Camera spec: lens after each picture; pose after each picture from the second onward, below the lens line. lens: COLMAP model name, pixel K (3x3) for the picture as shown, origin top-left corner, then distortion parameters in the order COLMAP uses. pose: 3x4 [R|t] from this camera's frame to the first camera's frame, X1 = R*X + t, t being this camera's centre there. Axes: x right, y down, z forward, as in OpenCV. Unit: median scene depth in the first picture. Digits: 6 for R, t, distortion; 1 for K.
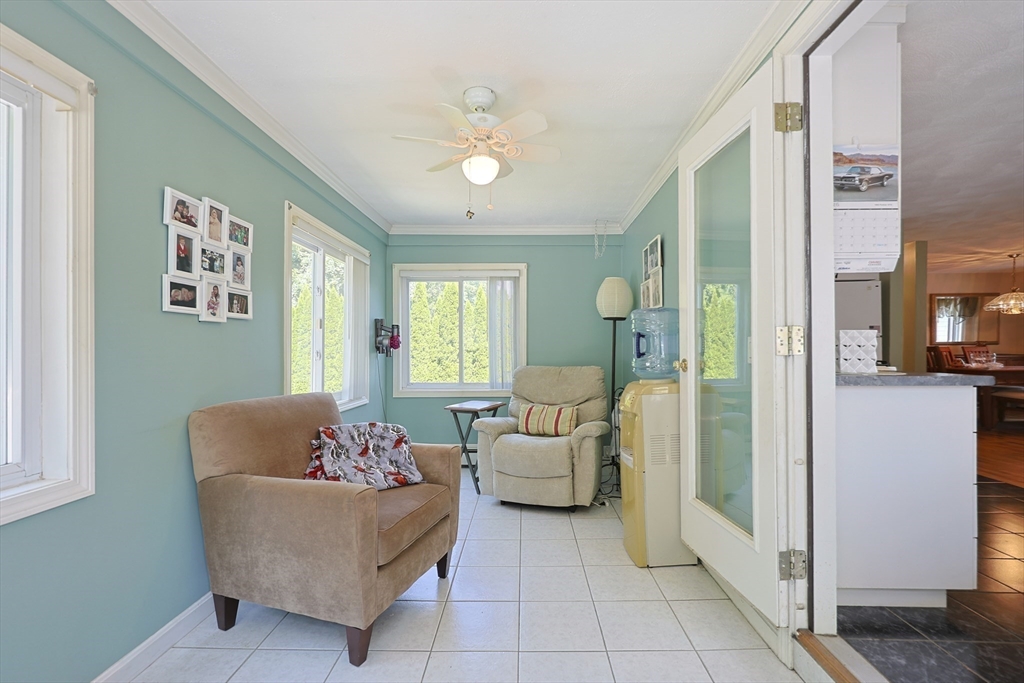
lens RADIAL K [[439.7, 0, 514.7], [0, 439.7, 342.2], [0, 0, 1]] dist [0.001864, -0.000410]
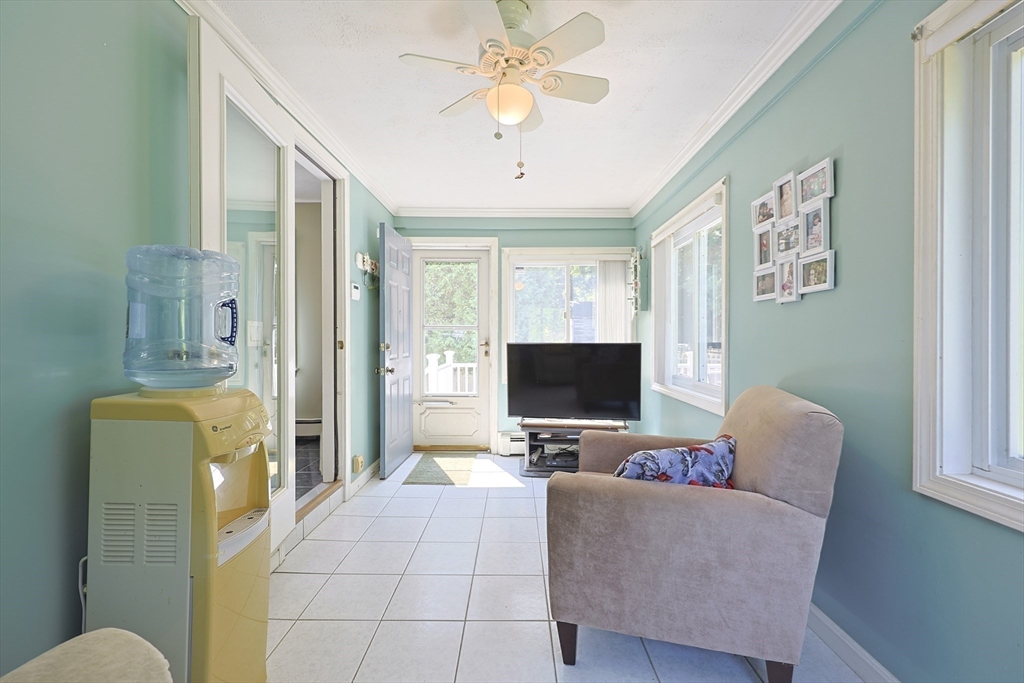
lens RADIAL K [[439.7, 0, 517.3], [0, 439.7, 343.1], [0, 0, 1]] dist [0.001864, -0.000410]
pose [[-0.999842, 0.000631, -0.017759, -0.083118], [0.000696, 0.999993, -0.003666, 0.045193], [0.017756, -0.003678, -0.999836, 1.946337]]
